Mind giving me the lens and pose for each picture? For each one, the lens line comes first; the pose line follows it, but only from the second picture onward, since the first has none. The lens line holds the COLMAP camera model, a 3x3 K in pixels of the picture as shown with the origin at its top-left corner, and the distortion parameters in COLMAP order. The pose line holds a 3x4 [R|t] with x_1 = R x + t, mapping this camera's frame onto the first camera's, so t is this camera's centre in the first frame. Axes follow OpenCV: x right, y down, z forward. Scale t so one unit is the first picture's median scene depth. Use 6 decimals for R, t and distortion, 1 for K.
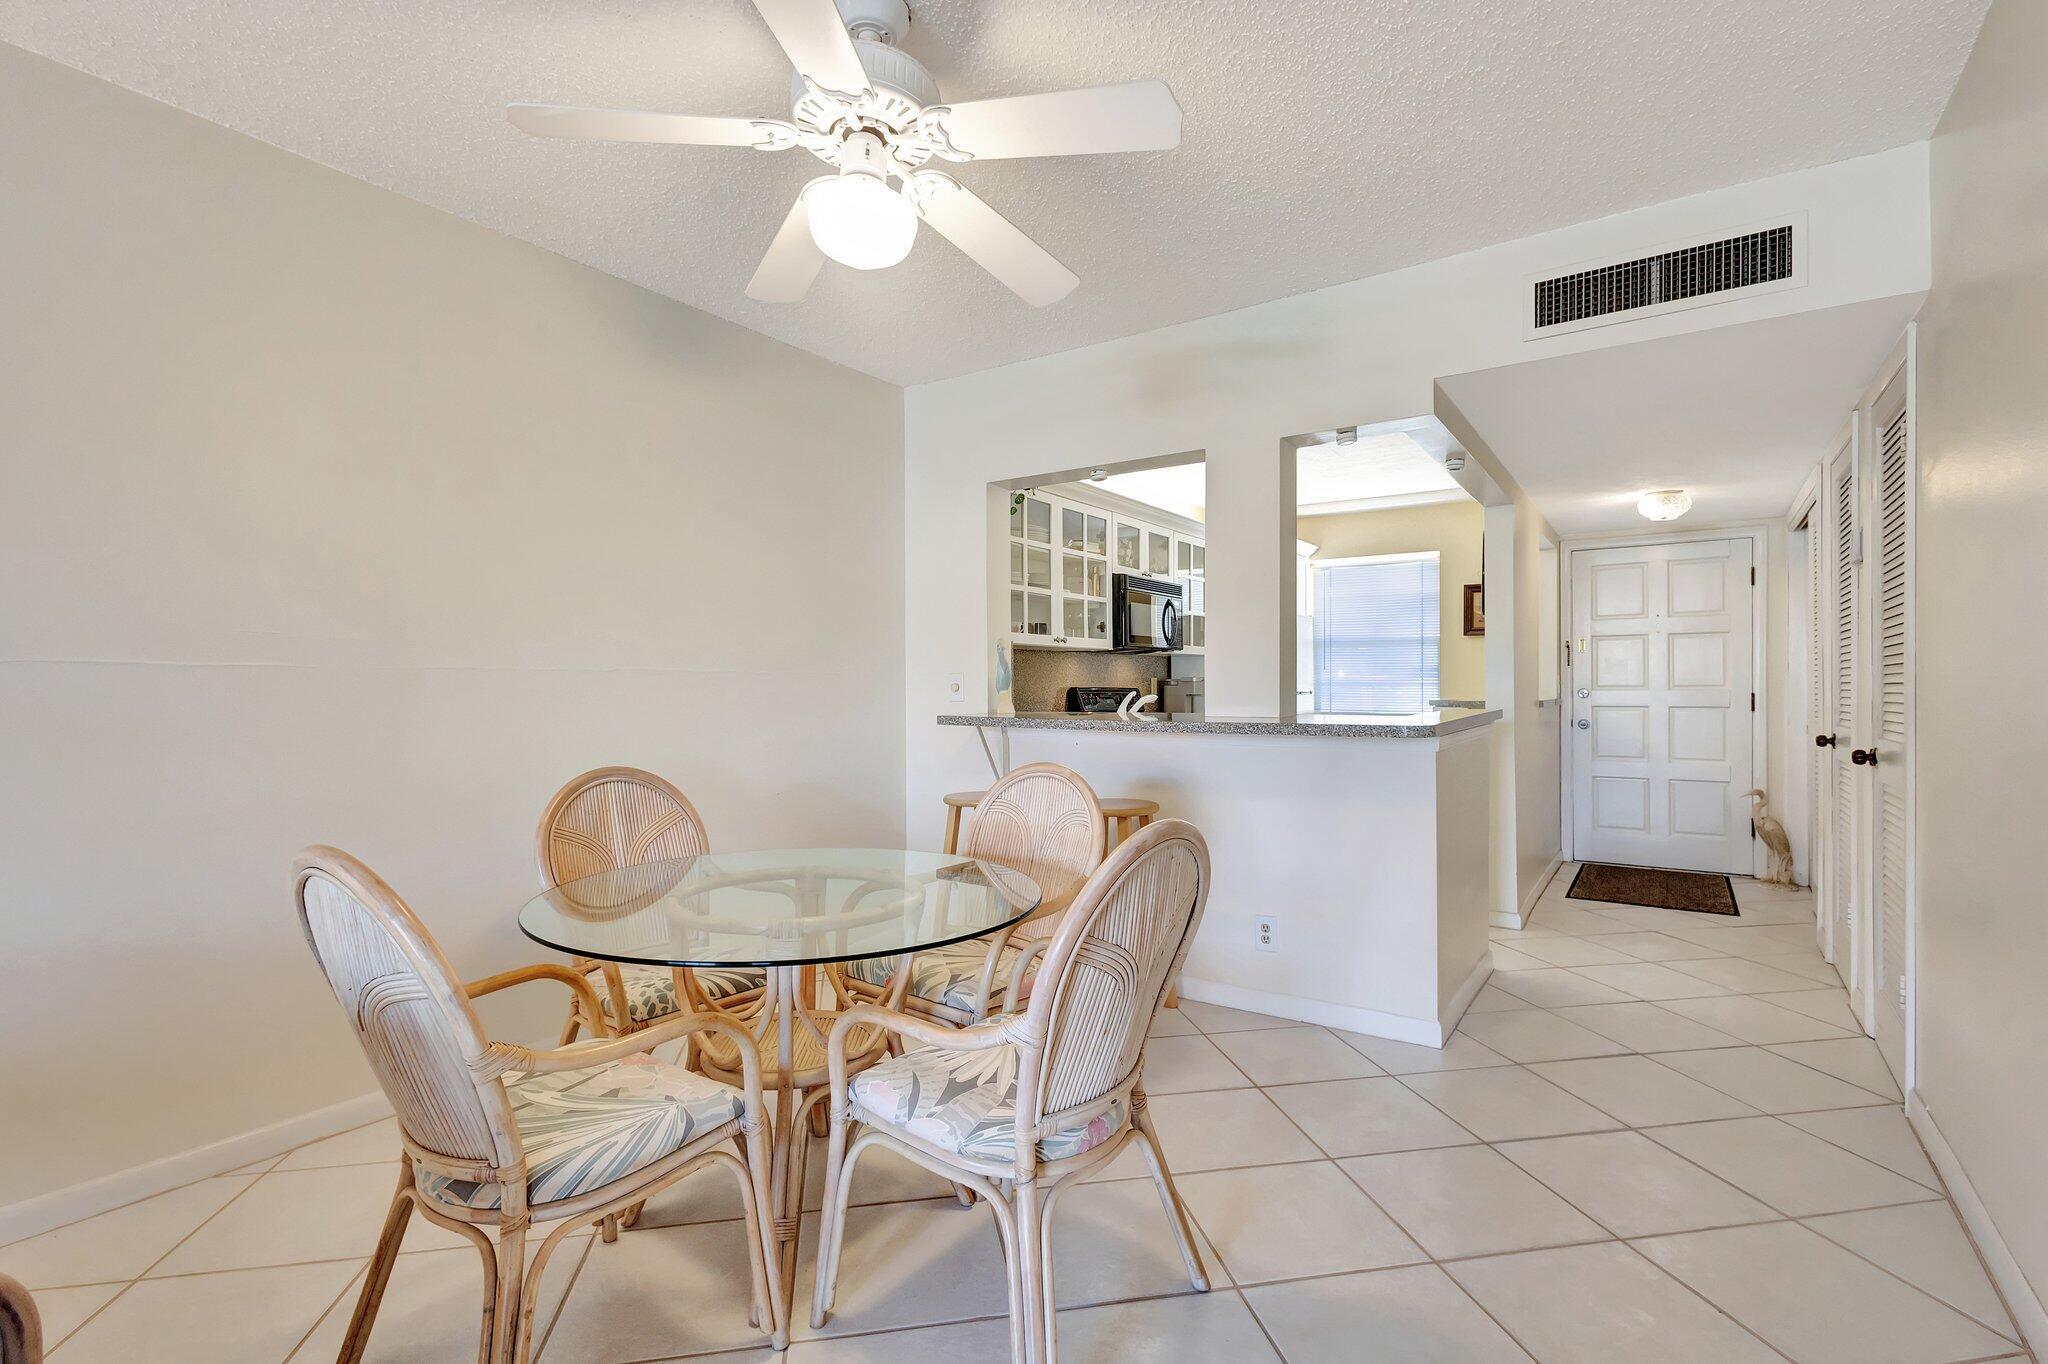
lens RADIAL K [[952.5, 0, 1019.5], [0, 952.5, 688.9], [0, 0, 1]] dist [0.011106, -0.001662]
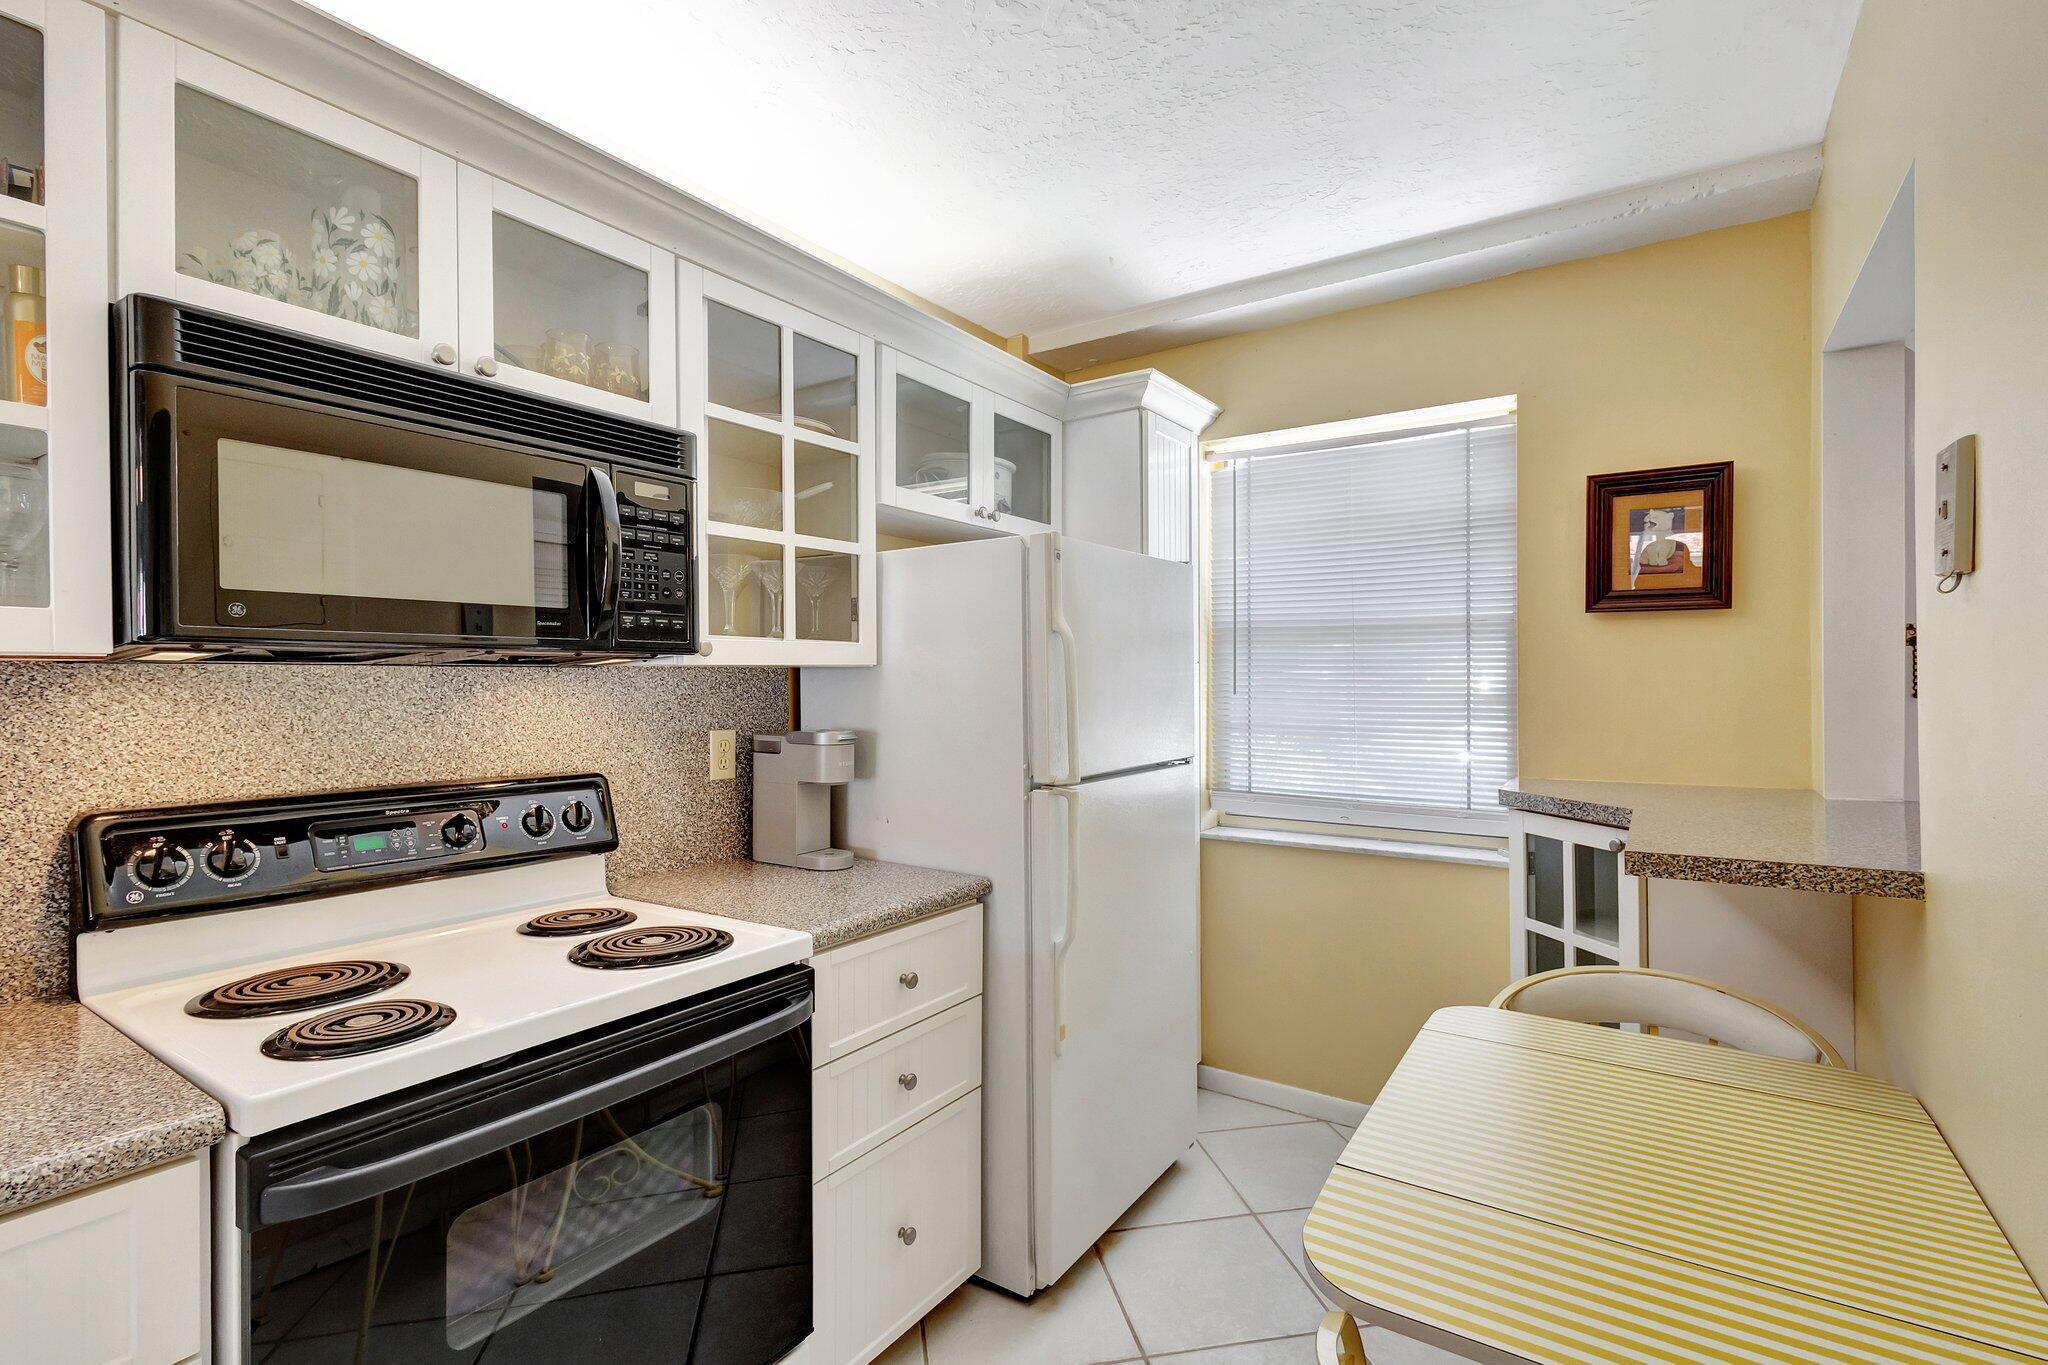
lens RADIAL K [[952.5, 0, 1032.4], [0, 952.5, 680.7], [0, 0, 1]] dist [0.011106, -0.001662]
pose [[0.999684, -0.000288, 0.025129, 0.289887], [0.000374, 0.999994, -0.003414, -0.034077], [-0.025127, 0.003422, 0.999678, 0.763450]]
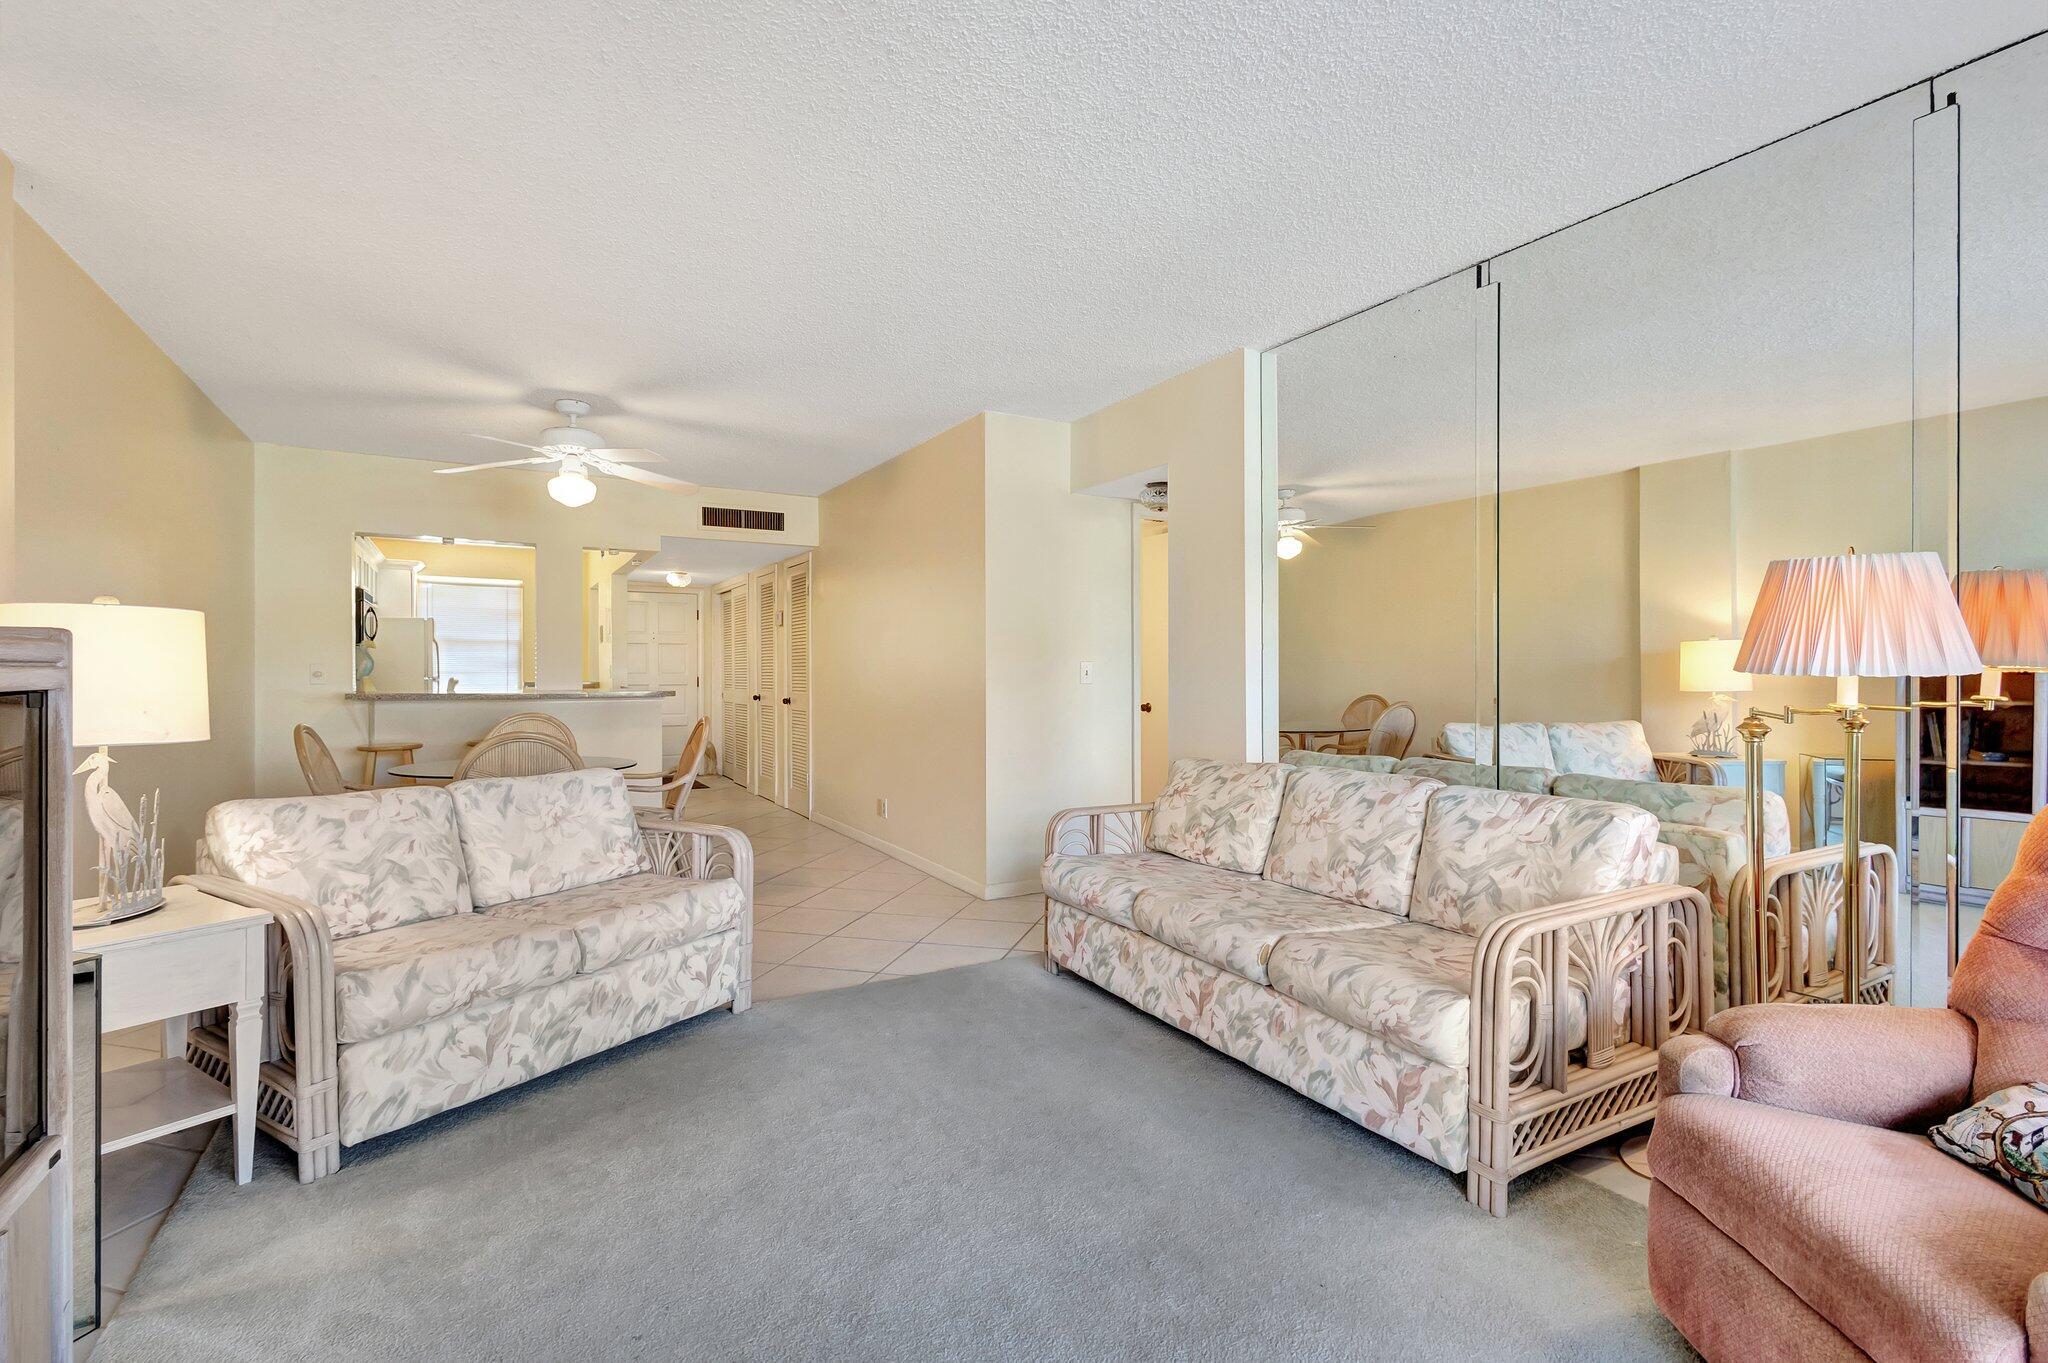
lens RADIAL K [[952.5, 0, 1035.8], [0, 952.5, 668.8], [0, 0, 1]] dist [0.011106, -0.001662]
pose [[0.425865, 0.004216, 0.904777, -0.676556], [0.001528, 0.999984, -0.005379, -0.001530], [-0.904785, 0.003673, 0.425852, -0.414898]]
